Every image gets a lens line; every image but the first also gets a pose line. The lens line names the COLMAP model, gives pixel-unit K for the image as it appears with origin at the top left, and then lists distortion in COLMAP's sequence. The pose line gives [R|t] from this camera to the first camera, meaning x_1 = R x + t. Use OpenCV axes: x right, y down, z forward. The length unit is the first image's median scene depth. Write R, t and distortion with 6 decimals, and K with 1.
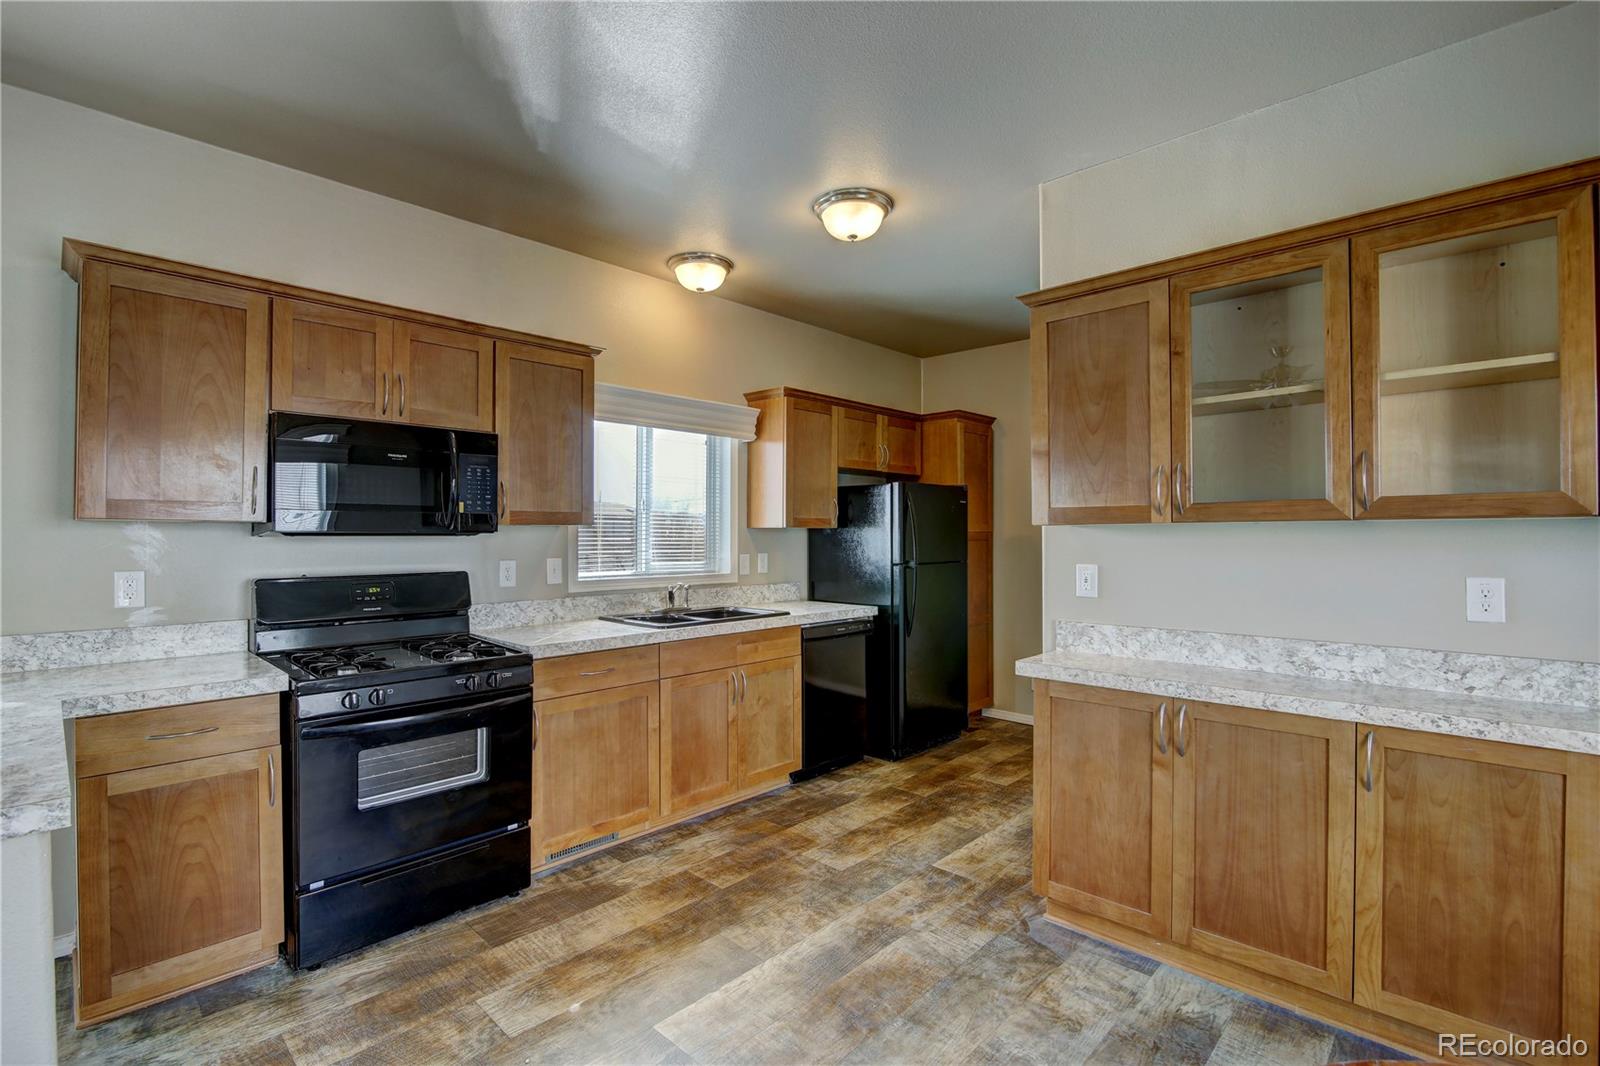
lens RADIAL K [[733.6, 0, 802.5], [0, 733.6, 532.3], [0, 0, 1]] dist [-0.018359, 0.001442]
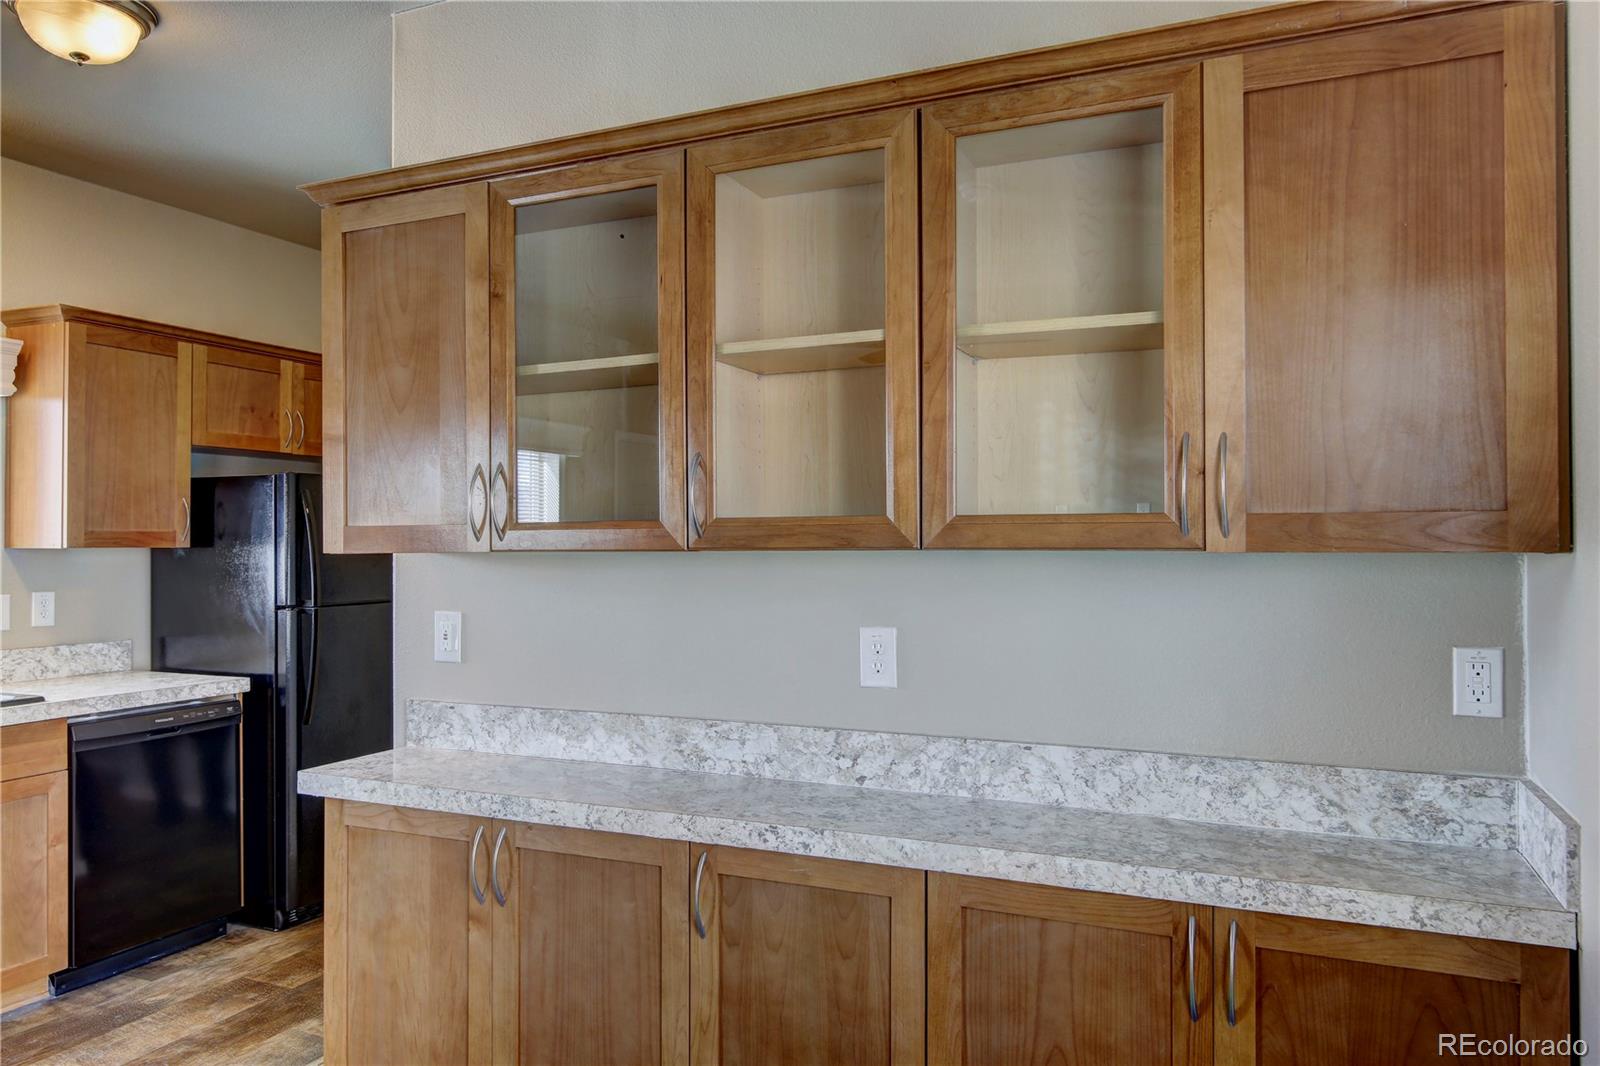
lens RADIAL K [[1120.5, 0, 796.2], [0, 1120.5, 531.0], [0, 0, 1]] dist [-0.002324, 0.009085]
pose [[0.943564, 0.000154, 0.331191, 0.414986], [0.002036, 0.999978, -0.006265, -0.024154], [-0.331185, 0.006586, 0.943543, -0.045746]]
